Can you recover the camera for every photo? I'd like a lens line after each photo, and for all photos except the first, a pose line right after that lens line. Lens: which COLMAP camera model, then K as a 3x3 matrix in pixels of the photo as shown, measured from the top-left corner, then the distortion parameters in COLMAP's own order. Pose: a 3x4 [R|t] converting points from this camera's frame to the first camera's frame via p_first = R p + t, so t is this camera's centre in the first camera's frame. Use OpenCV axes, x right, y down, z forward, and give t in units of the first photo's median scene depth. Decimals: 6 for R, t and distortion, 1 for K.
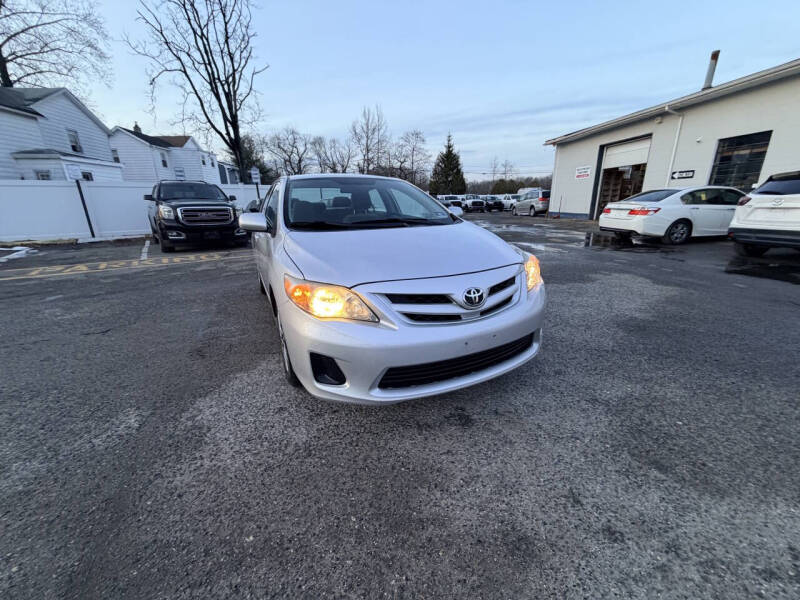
lens RADIAL K [[316.7, 0, 400.0], [0, 316.7, 300.0], [0, 0, 1]] dist [-0.000143, -0.000209]
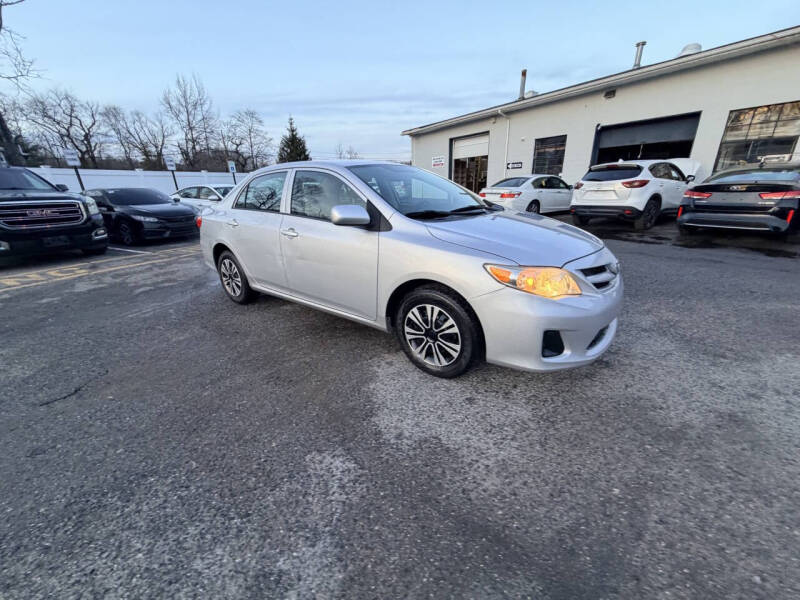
lens RADIAL K [[316.2, 0, 399.4], [0, 316.2, 300.7], [0, 0, 1]] dist [0.000266, -0.000358]
pose [[0.895594, -0.159136, 0.415435, -0.137503], [0.142698, 0.987249, 0.070546, -0.009884], [-0.421364, -0.003899, 0.906883, 0.027110]]
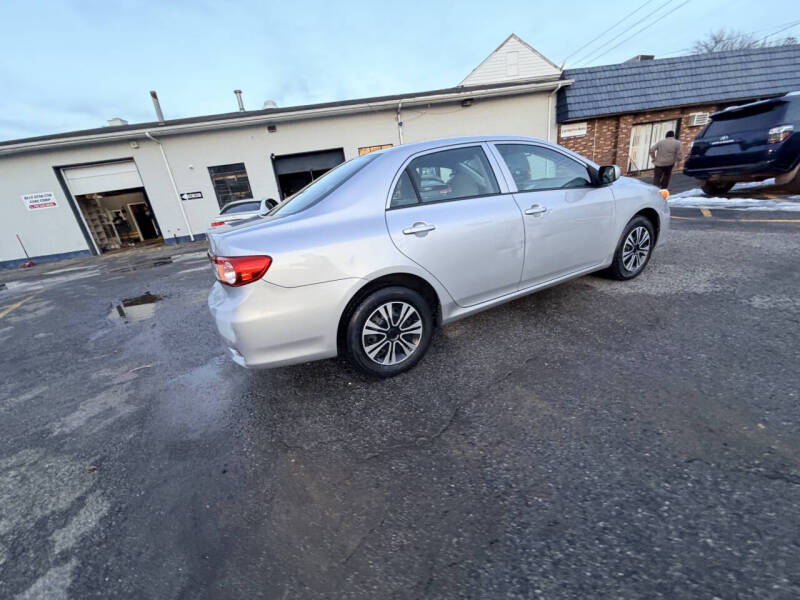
lens RADIAL K [[316.7, 0, 400.0], [0, 316.7, 300.0], [0, 0, 1]] dist [-0.000143, -0.000209]
pose [[-0.014149, -0.317672, 0.948095, -0.293785], [0.417431, 0.859734, 0.294295, -0.089776], [-0.908599, 0.399928, 0.120442, 0.310513]]
